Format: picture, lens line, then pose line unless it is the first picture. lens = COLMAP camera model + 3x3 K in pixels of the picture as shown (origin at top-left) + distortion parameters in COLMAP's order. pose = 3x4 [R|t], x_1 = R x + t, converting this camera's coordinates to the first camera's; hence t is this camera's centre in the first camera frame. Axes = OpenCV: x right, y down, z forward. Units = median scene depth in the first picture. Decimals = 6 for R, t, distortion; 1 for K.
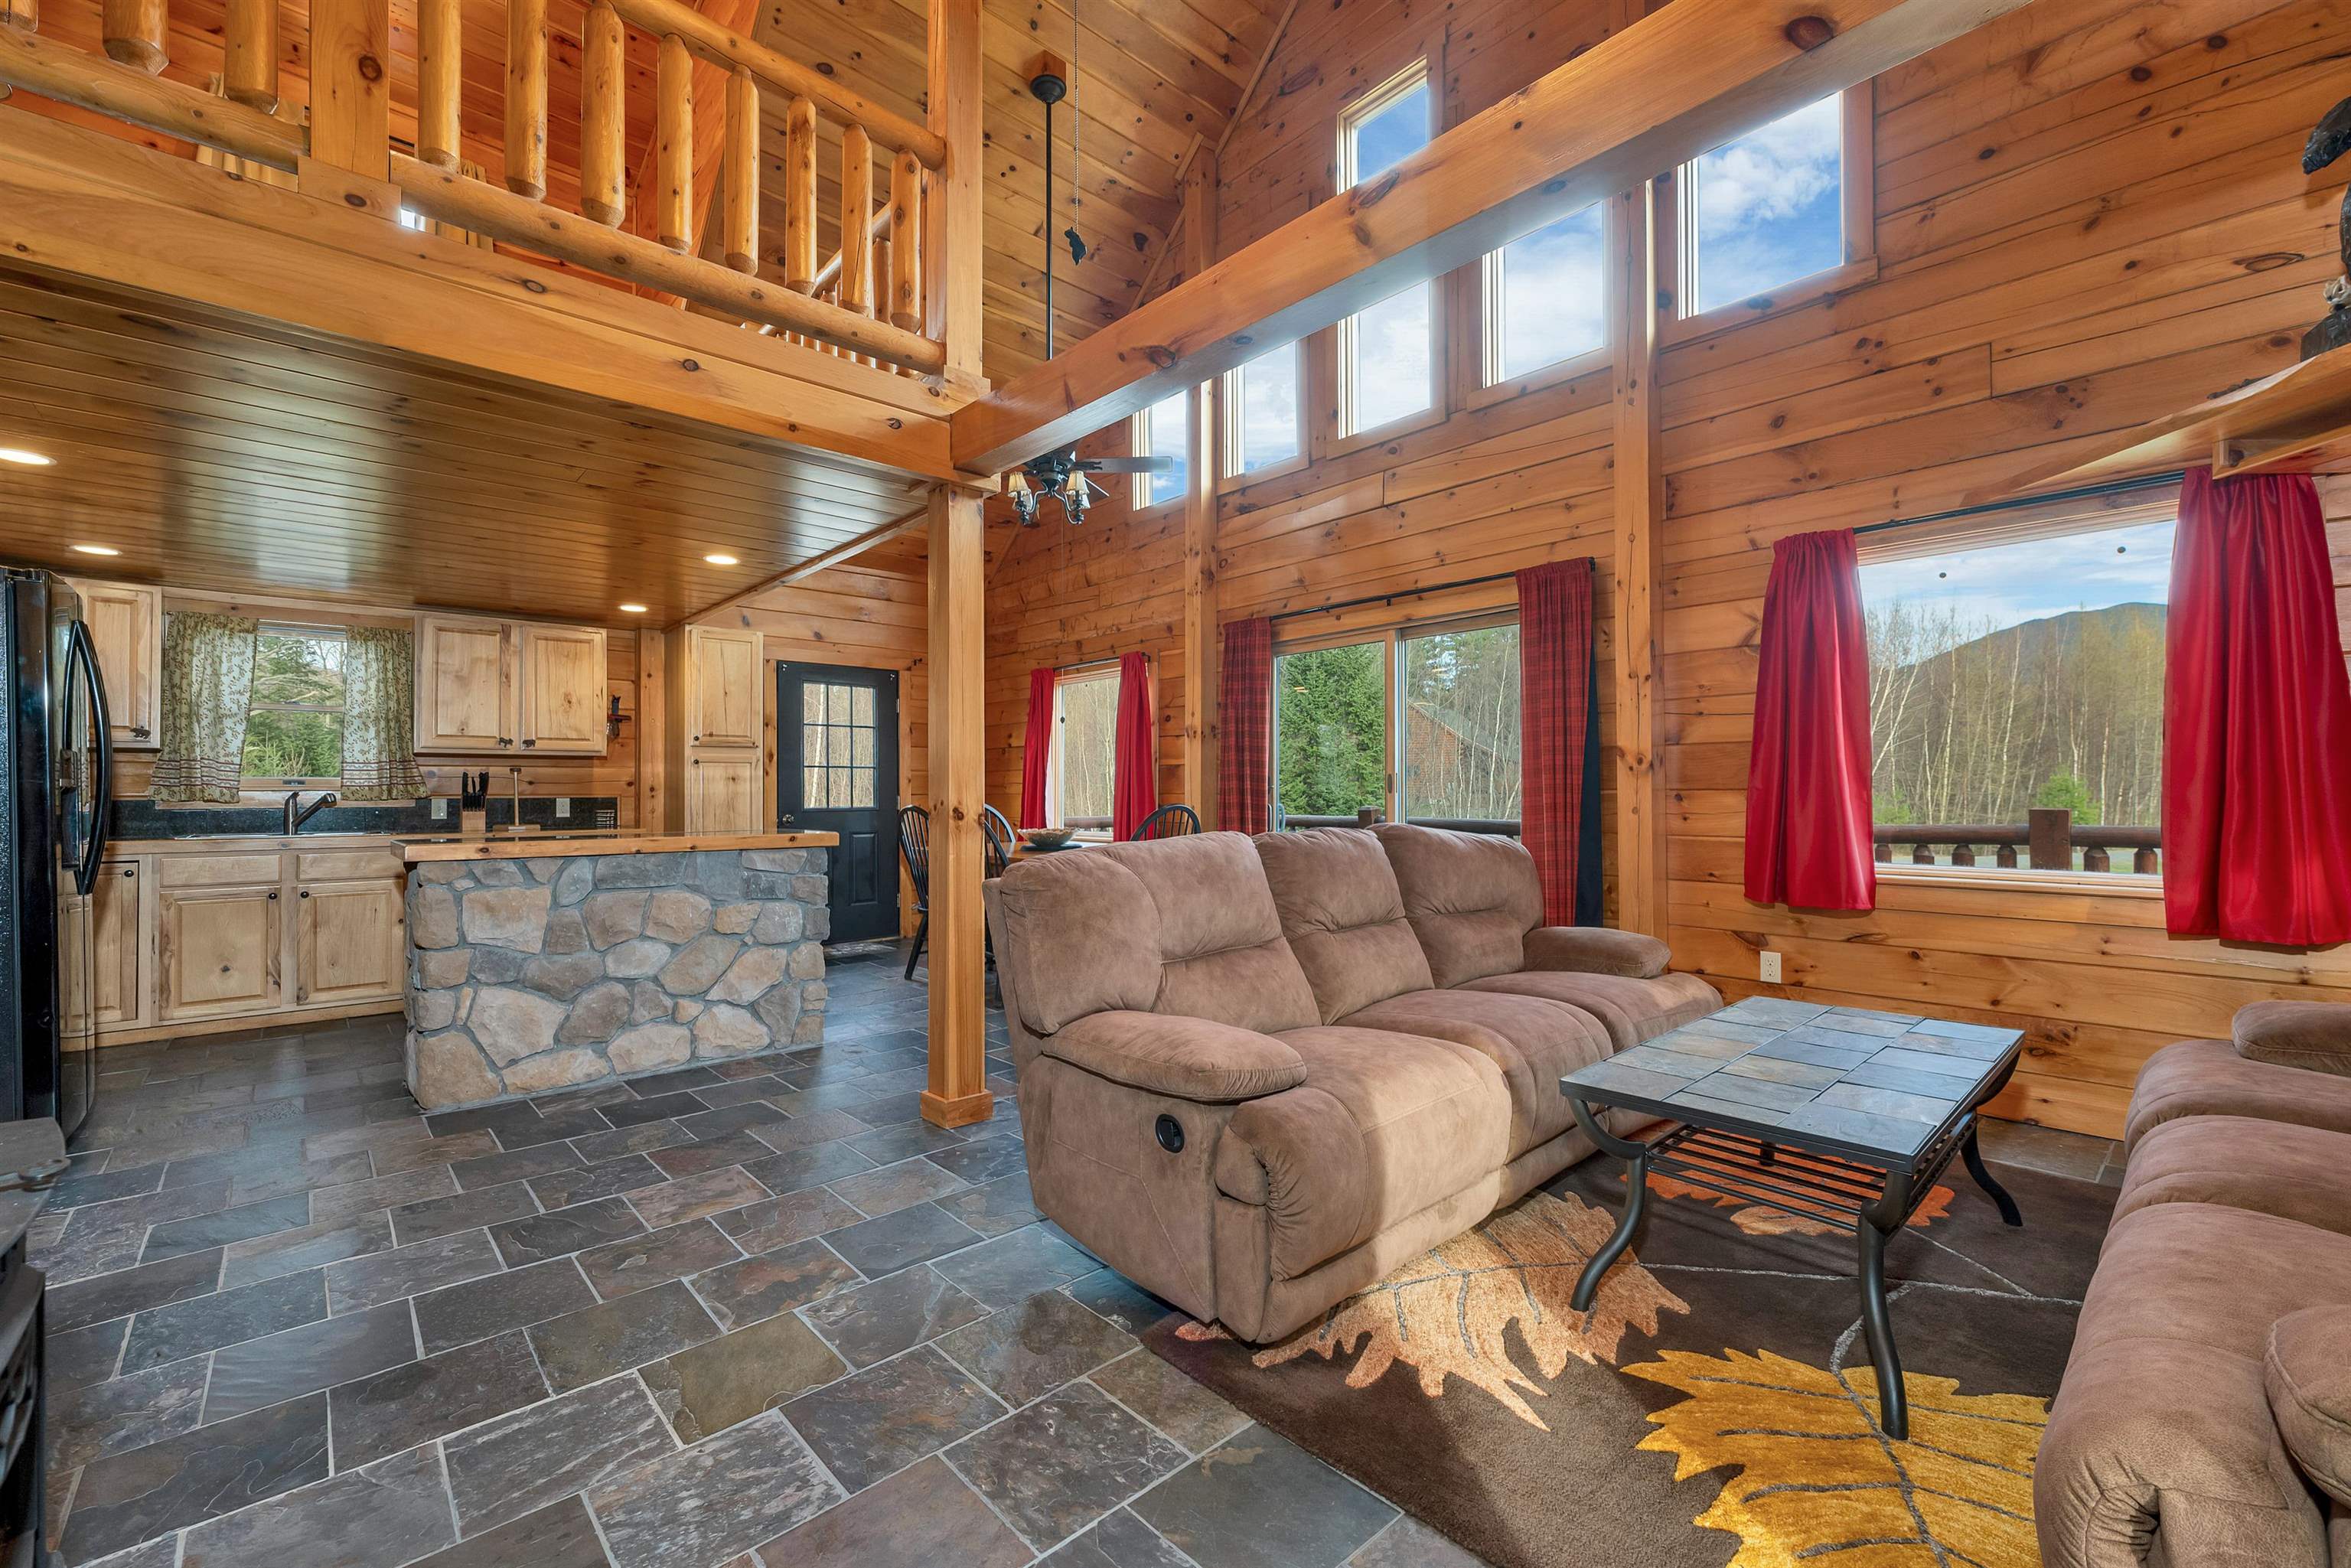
lens RADIAL K [[969.4, 0, 1175.5], [0, 969.4, 784.0], [0, 0, 1]] dist [-0.002927, 0.000080]
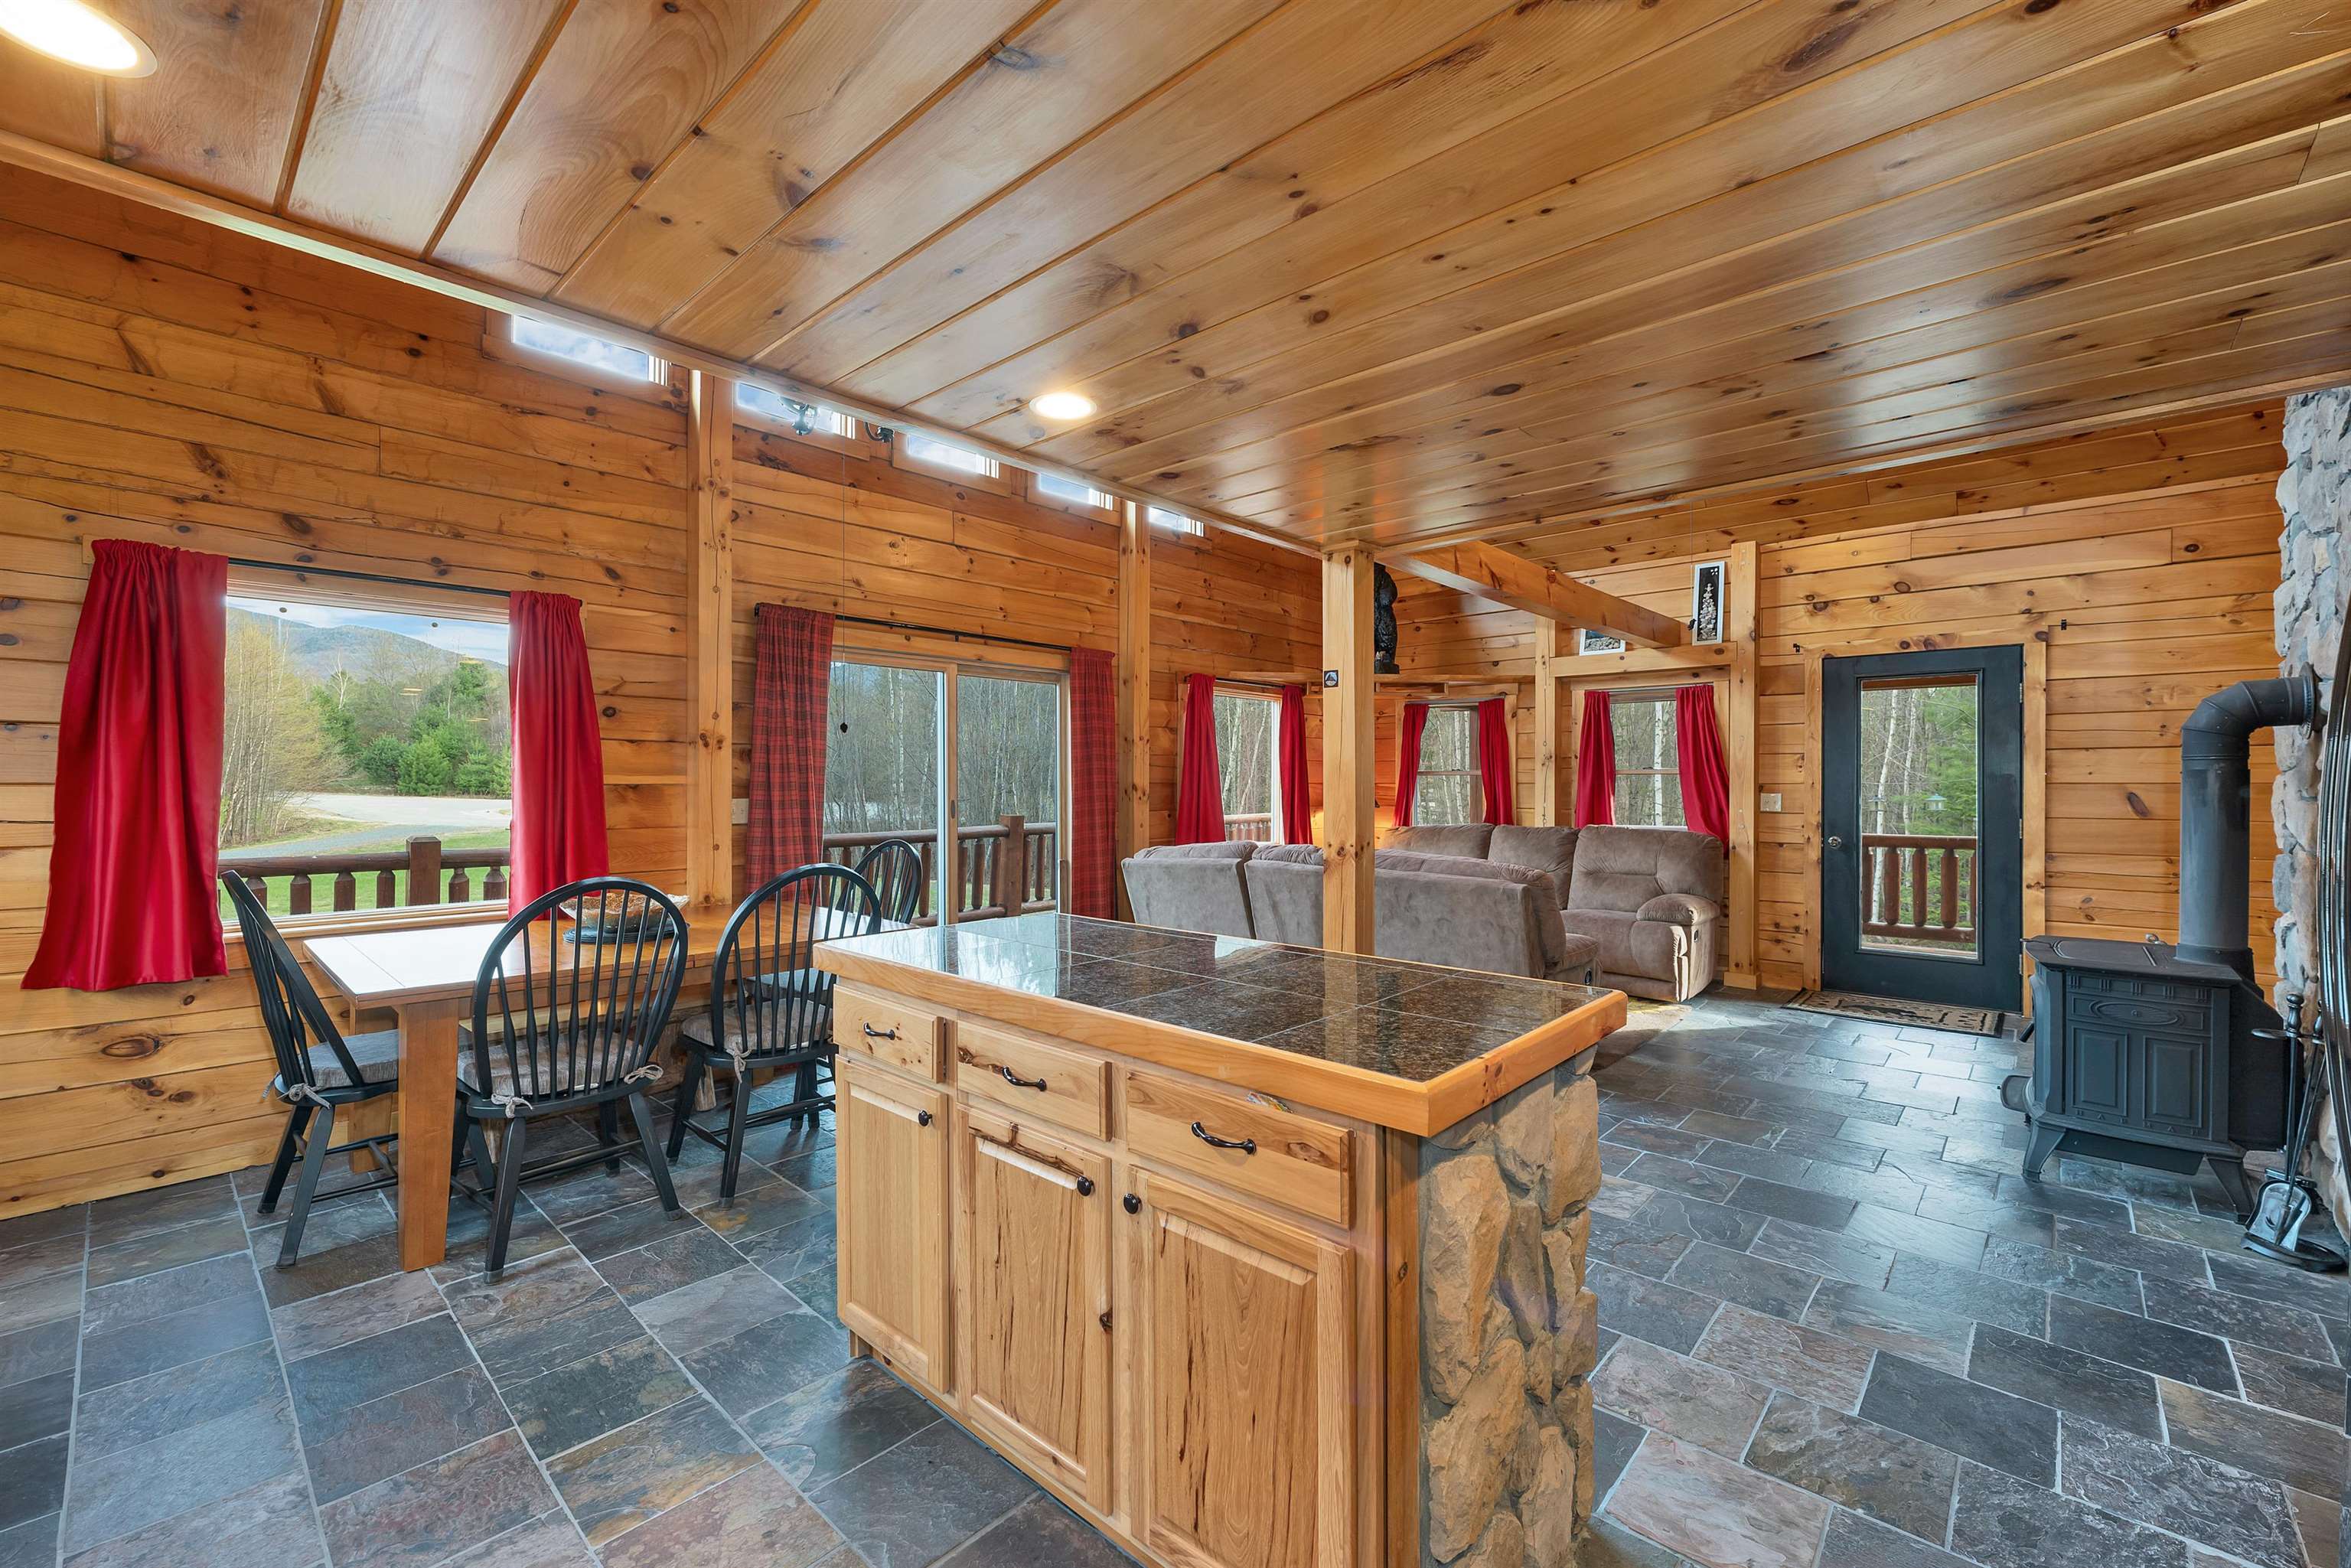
lens RADIAL K [[962.9, 0, 1175.5], [0, 962.9, 784.0], [0, 0, 1]] dist [-0.002506, 0.000185]
pose [[-0.086440, 0.002629, 0.996254, -0.920530], [-0.011476, 0.999928, -0.003634, -0.029072], [-0.996191, -0.011747, -0.086403, 0.924439]]
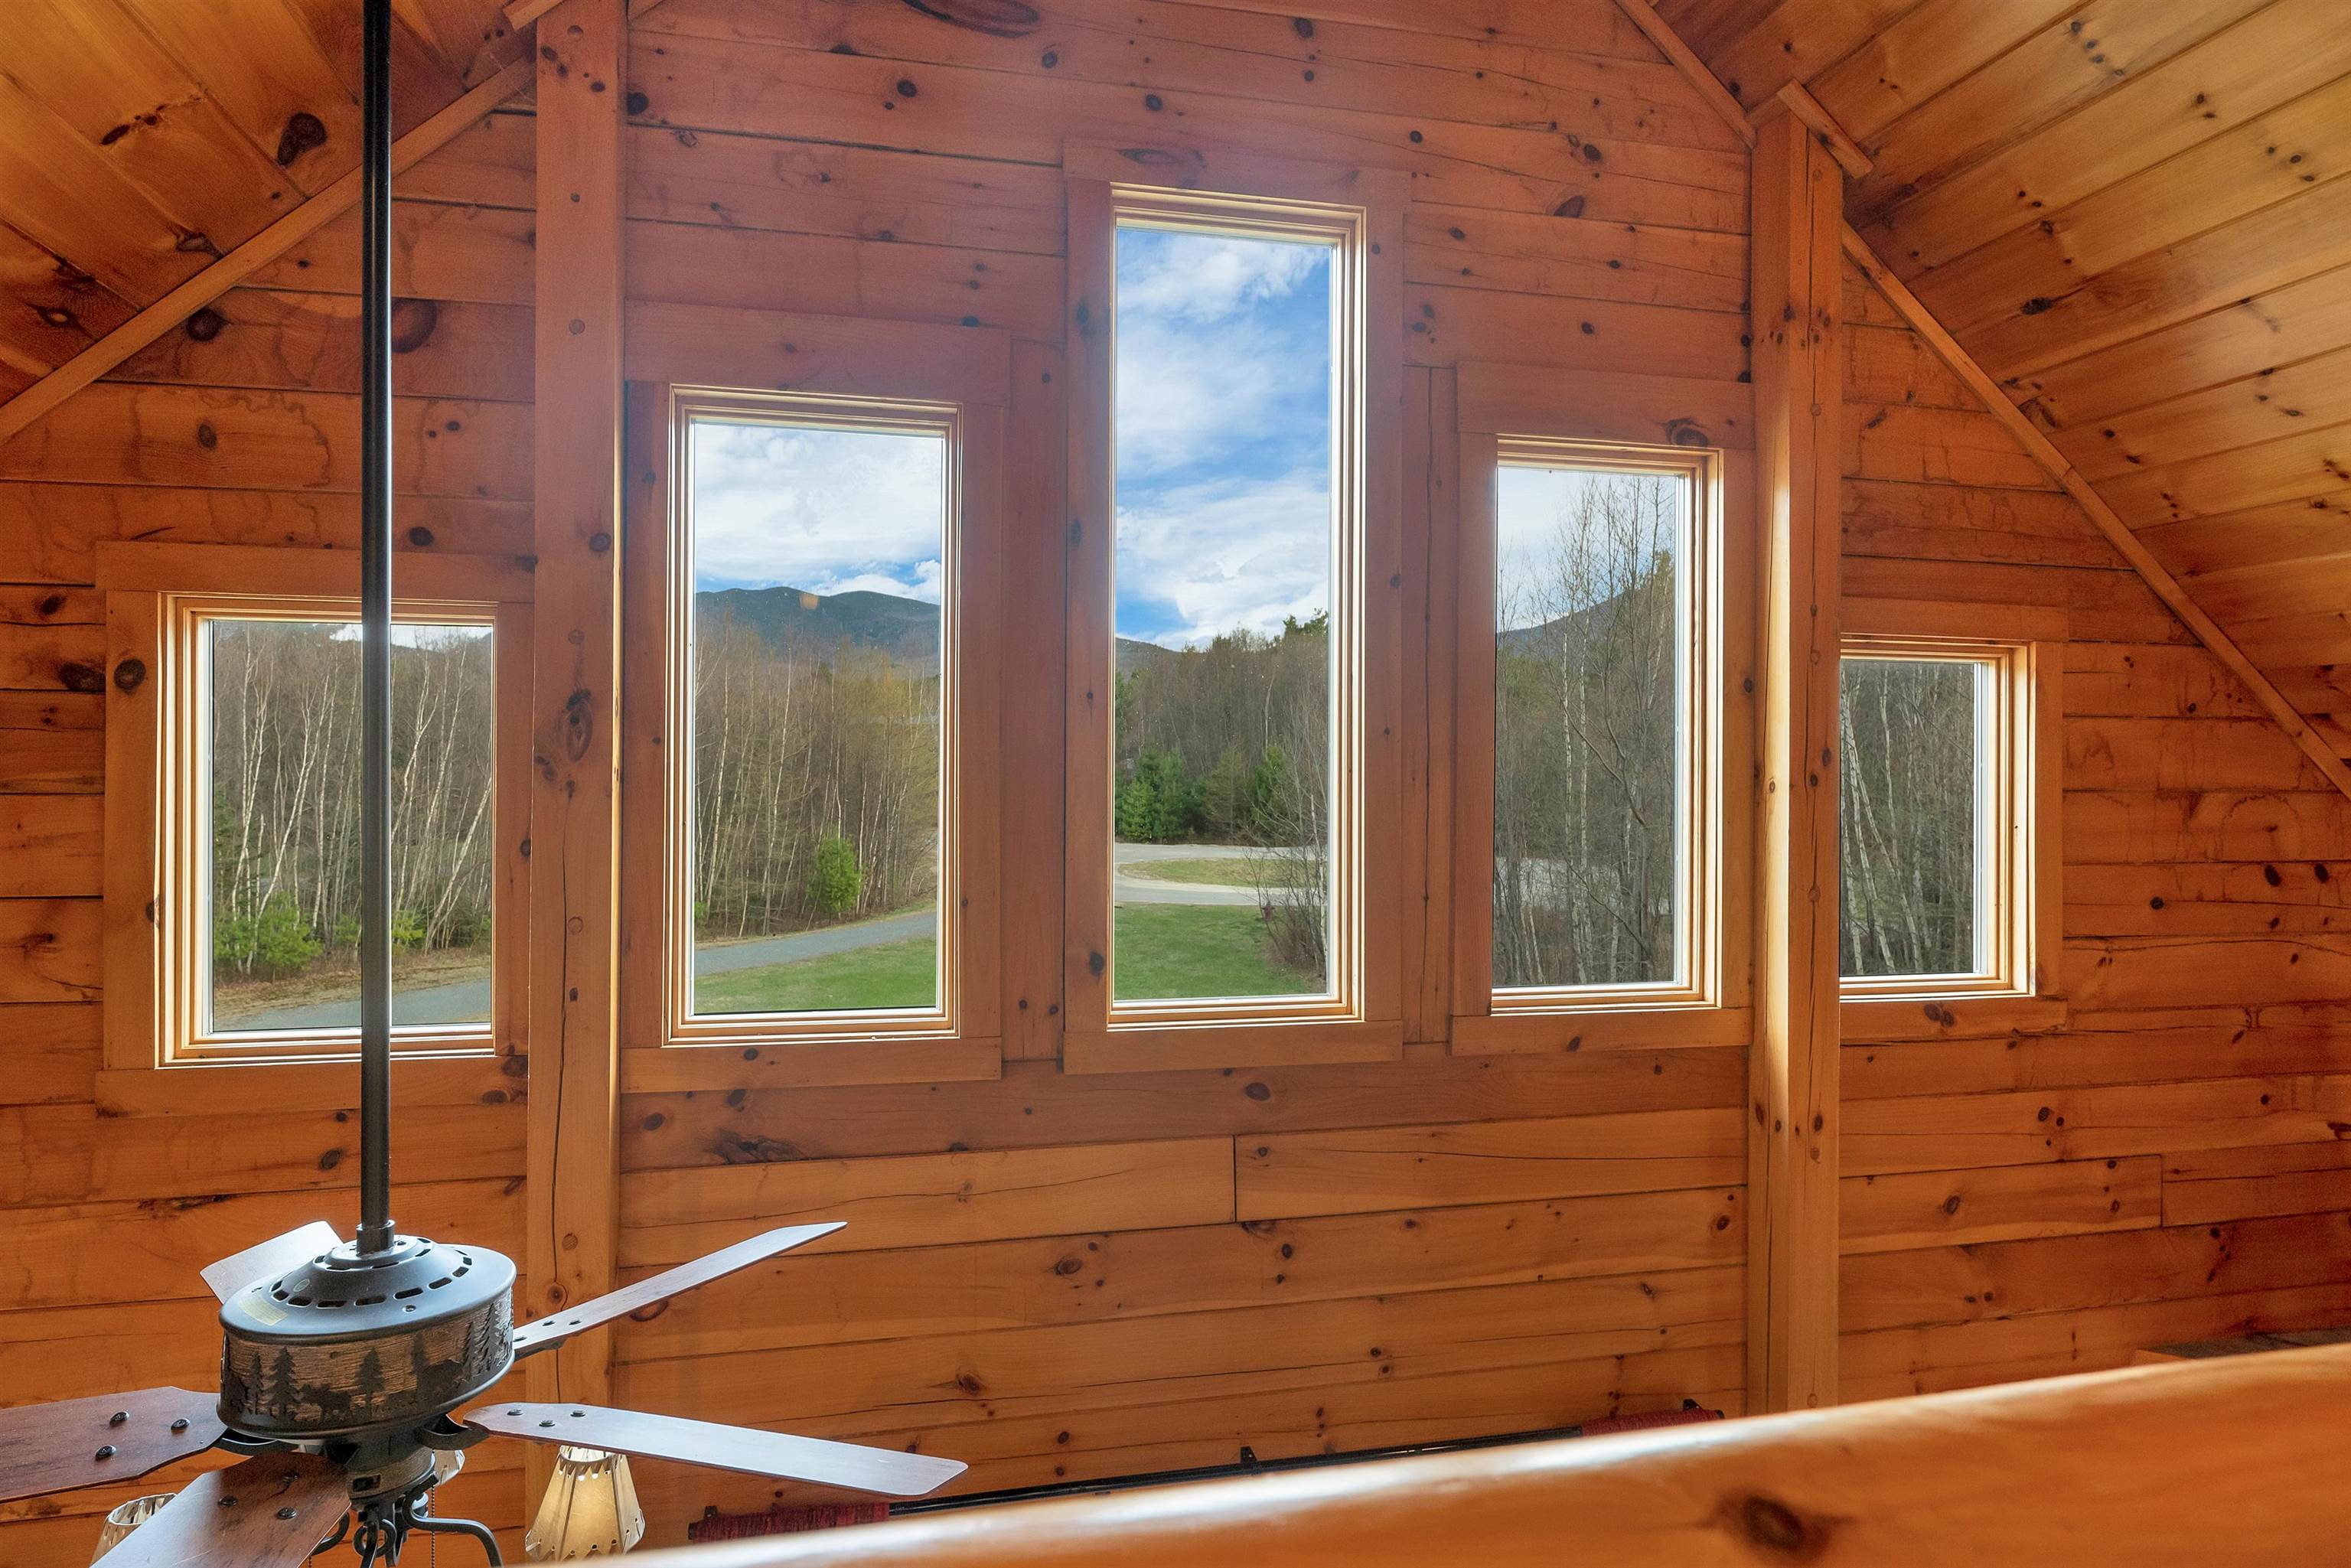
lens RADIAL K [[1389.1, 0, 1180.9], [0, 1389.1, 792.2], [0, 0, 1]] dist [0.003091, 0.001472]
pose [[0.485556, 0.001393, 0.874205, -0.345034], [-0.011719, 0.999919, 0.004916, -0.516133], [-0.874127, -0.012632, 0.485533, 0.800641]]
